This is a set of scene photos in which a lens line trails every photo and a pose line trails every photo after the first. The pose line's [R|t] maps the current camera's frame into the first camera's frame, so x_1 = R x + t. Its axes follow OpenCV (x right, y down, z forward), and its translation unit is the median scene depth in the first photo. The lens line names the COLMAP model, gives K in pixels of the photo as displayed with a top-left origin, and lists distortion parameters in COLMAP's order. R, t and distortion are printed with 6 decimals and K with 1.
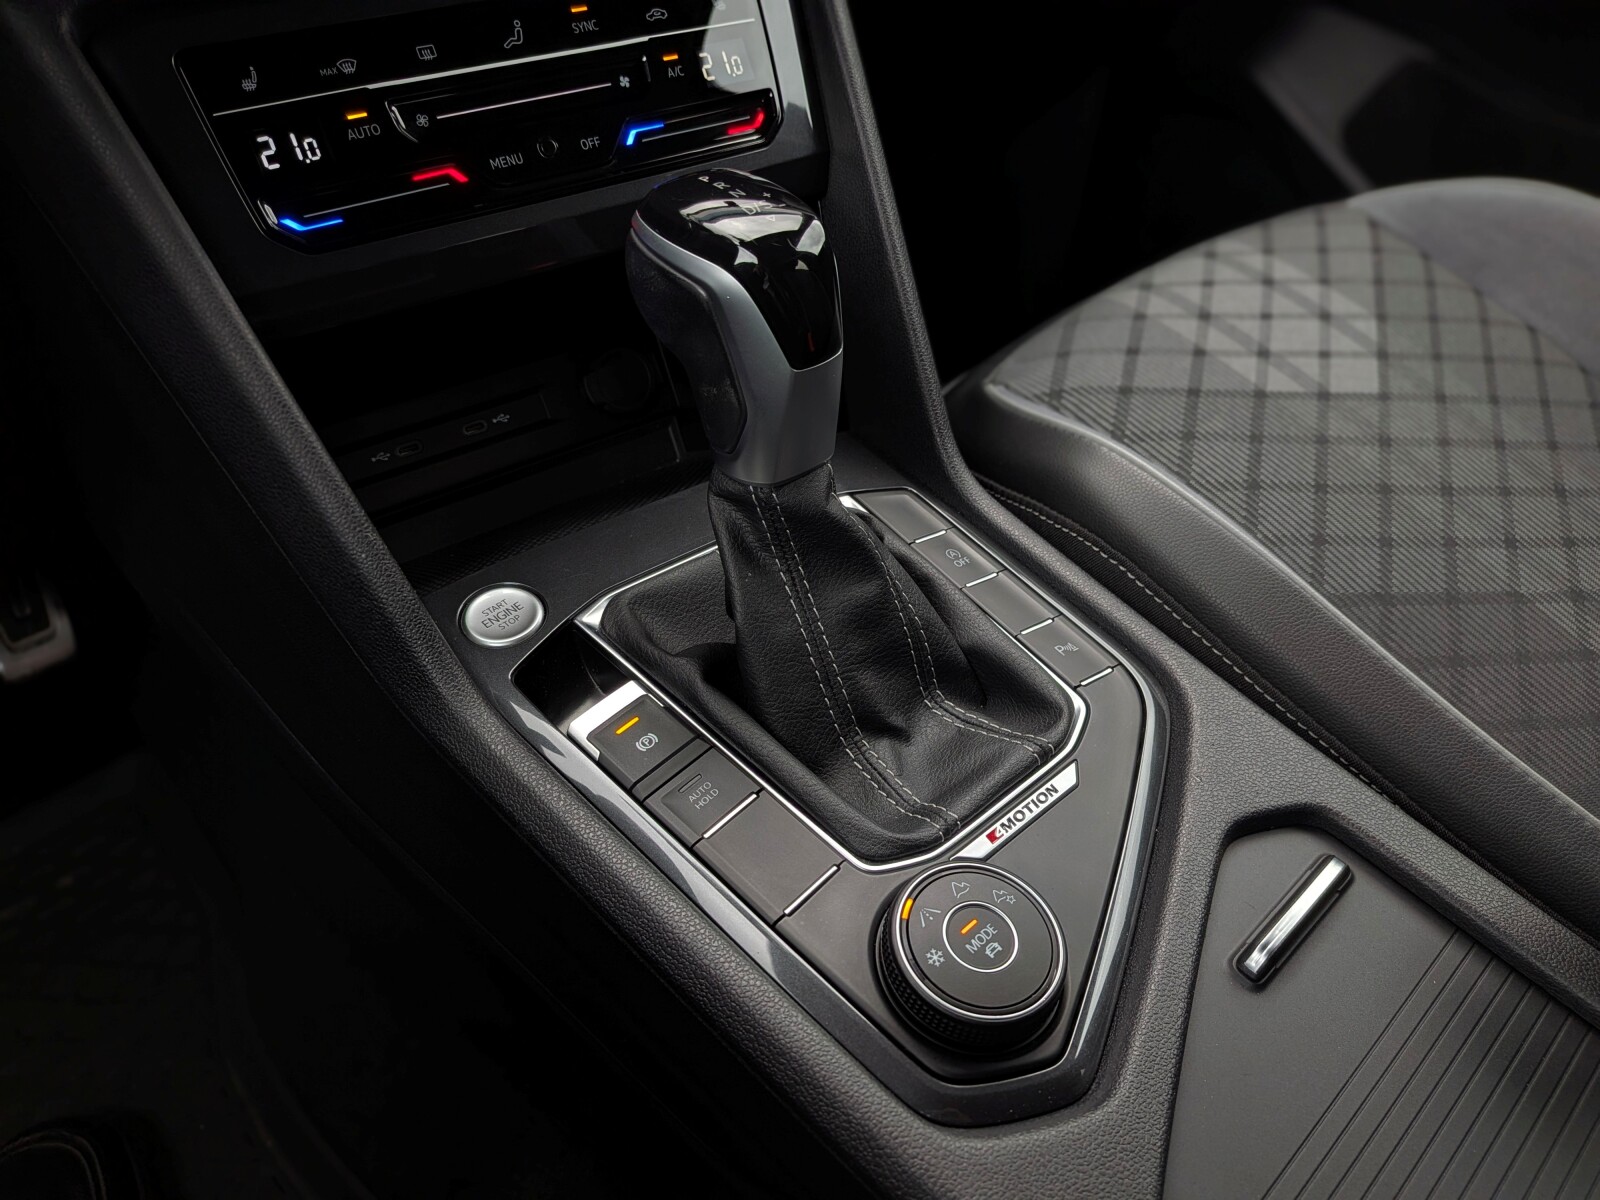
lens RADIAL K [[1166.5, 0, 796.0], [0, 1166.5, 574.8], [0, 0, 1]] dist [0.078361, -0.141378]
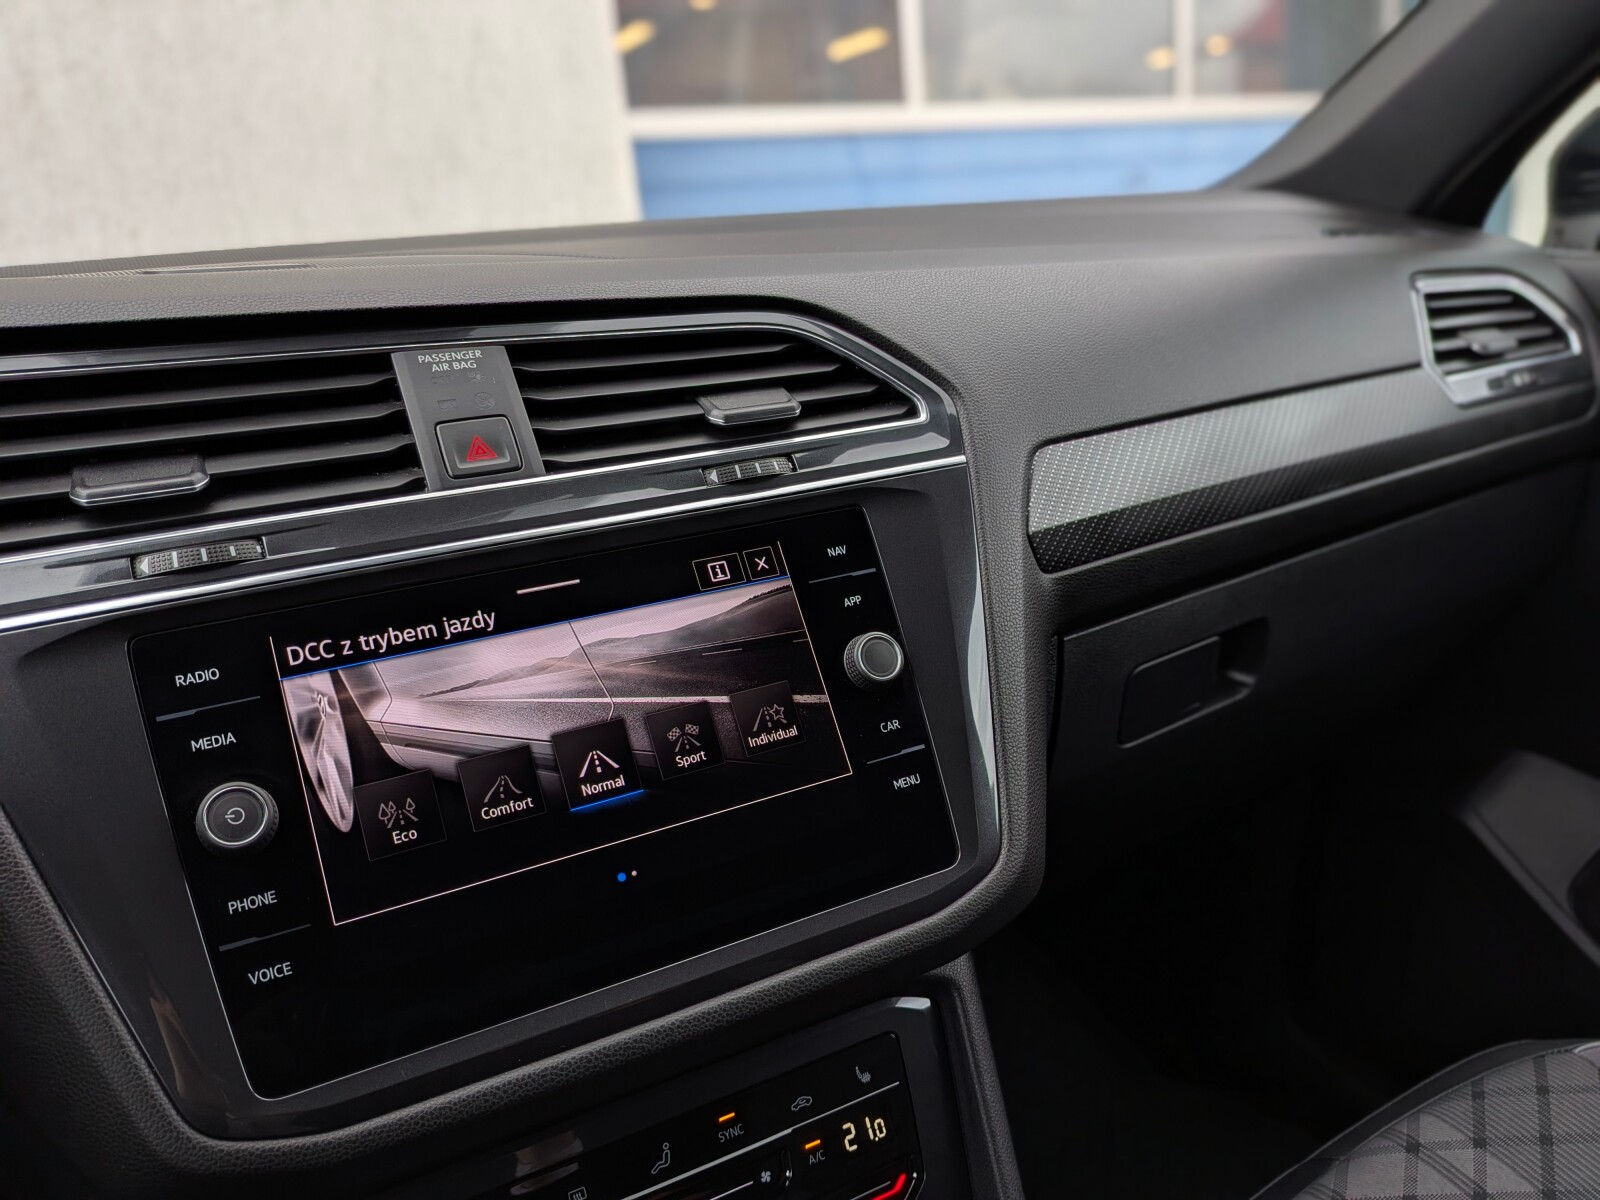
lens RADIAL K [[1159.2, 0, 811.5], [0, 1159.2, 617.1], [0, 0, 1]] dist [0.033493, -0.059775]
pose [[0.982928, 0.014190, -0.183441, 0.082969], [-0.067834, 0.954735, -0.289621, -0.651886], [0.171028, 0.297120, 0.939398, -0.116239]]
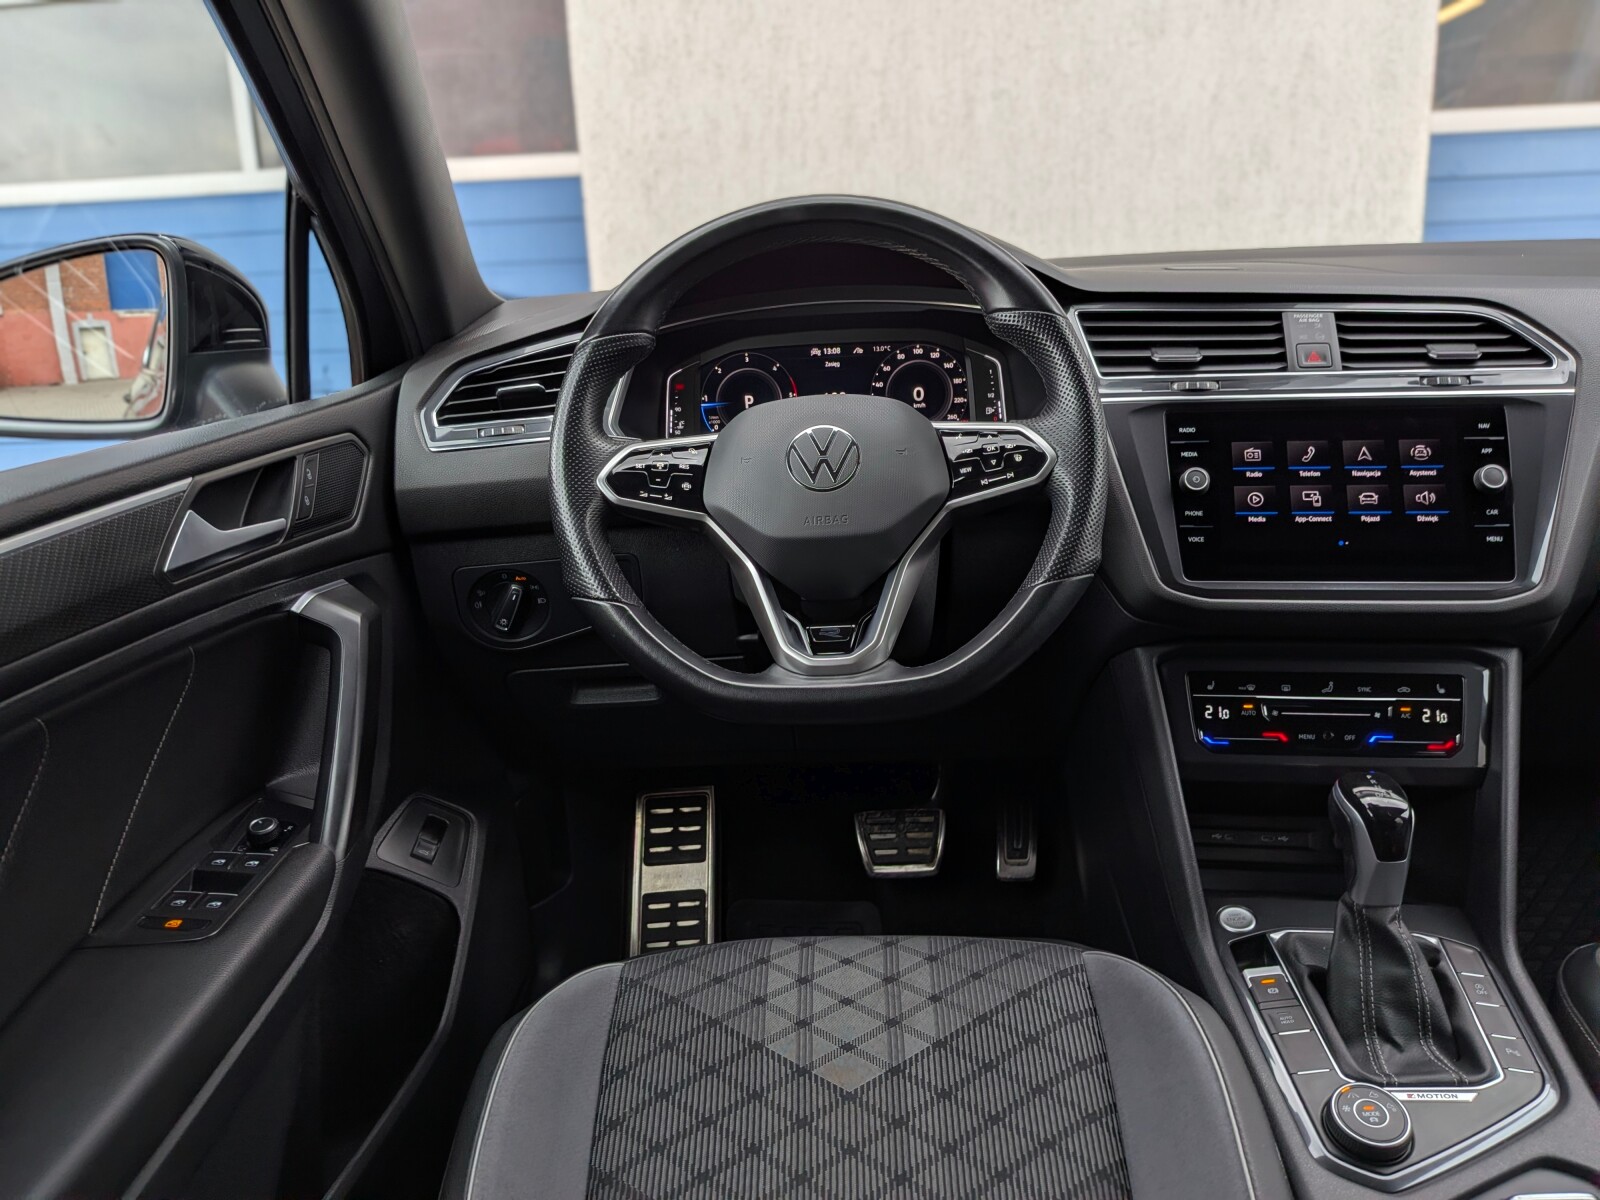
lens RADIAL K [[1150.4, 0, 802.7], [0, 1150.4, 593.5], [0, 0, 1]] dist [0.091974, -0.191674]
pose [[0.701771, 0.199471, -0.683908, 0.587513], [-0.398545, 0.905644, -0.144811, 0.125684], [0.590492, 0.374192, 0.715053, -1.375513]]
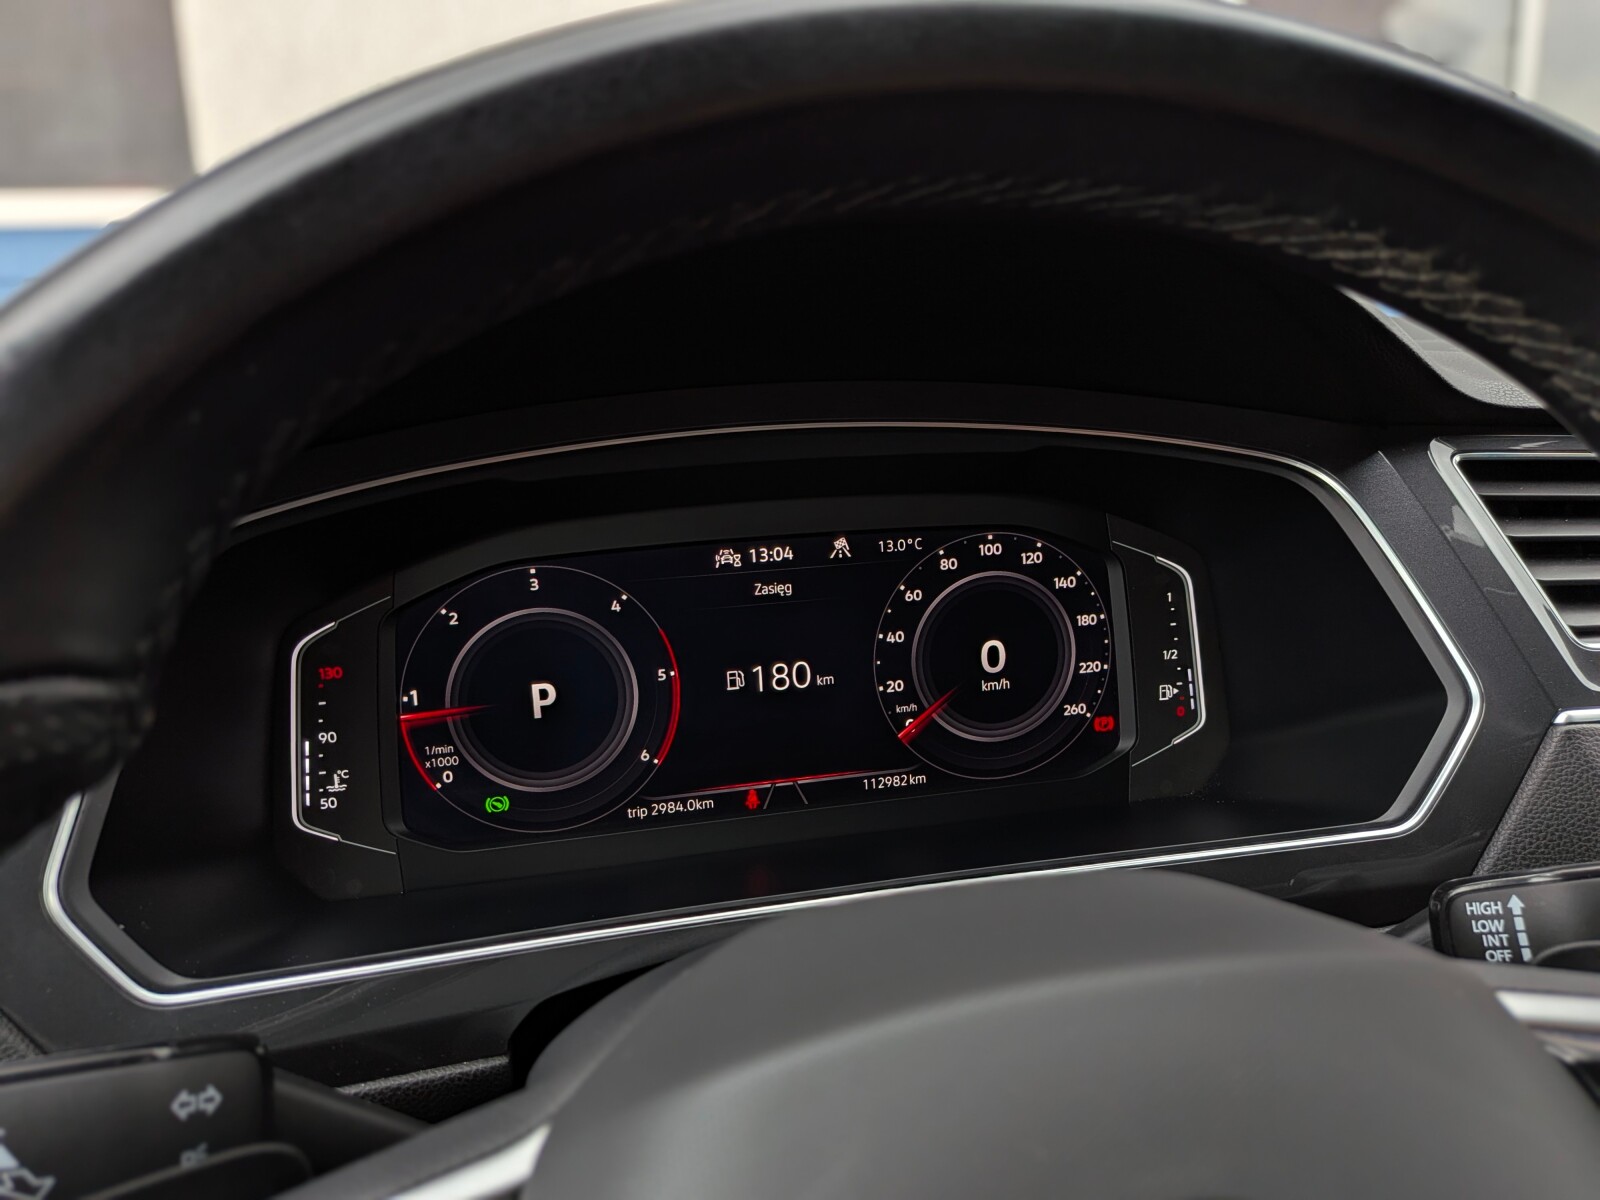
lens RADIAL K [[1151.6, 0, 809.3], [0, 1151.6, 600.2], [0, 0, 1]] dist [0.071918, -0.147649]
pose [[0.849902, 0.125303, -0.511826, -0.783885], [-0.305238, 0.908828, -0.284361, -0.498574], [0.429530, 0.397908, 0.810662, -0.391287]]
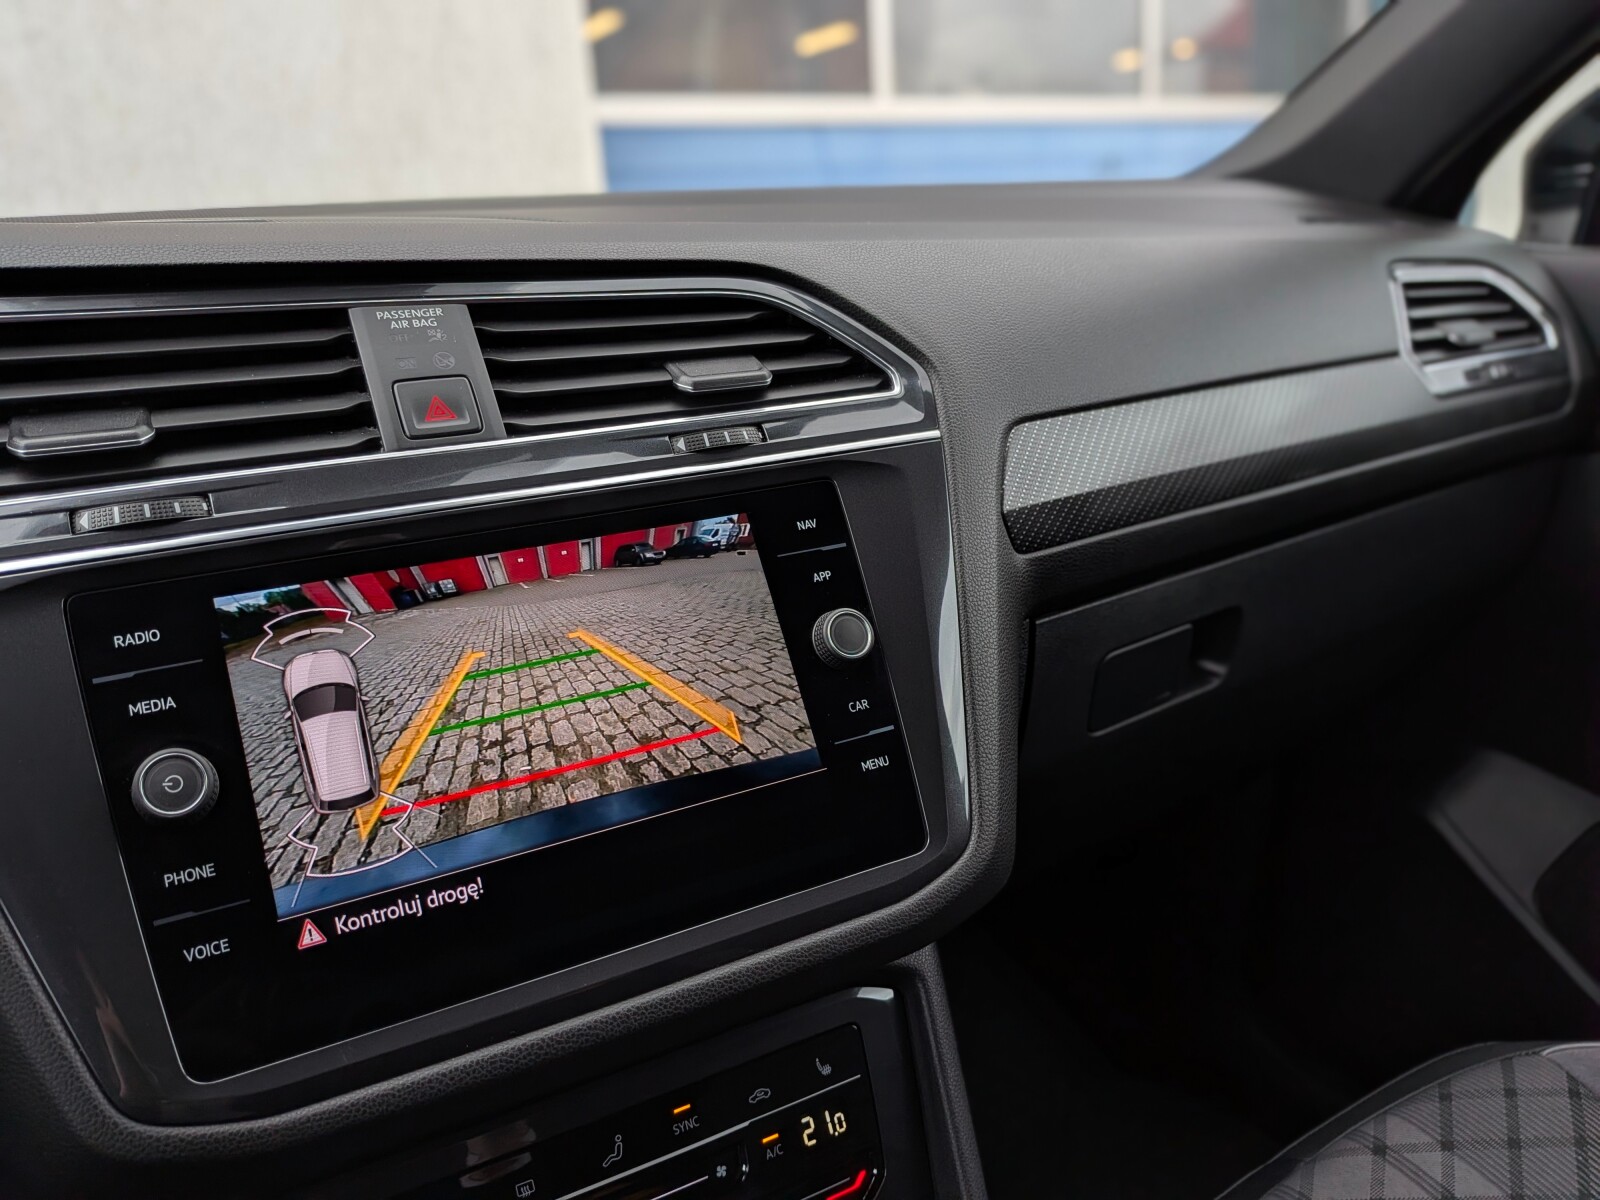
lens RADIAL K [[1159.9, 0, 782.8], [0, 1159.9, 602.4], [0, 0, 1]] dist [0.031675, -0.058343]
pose [[0.984624, 0.031220, -0.171875, 0.067210], [-0.081982, 0.951402, -0.296838, -0.645327], [0.154255, 0.306364, 0.939333, -0.078762]]
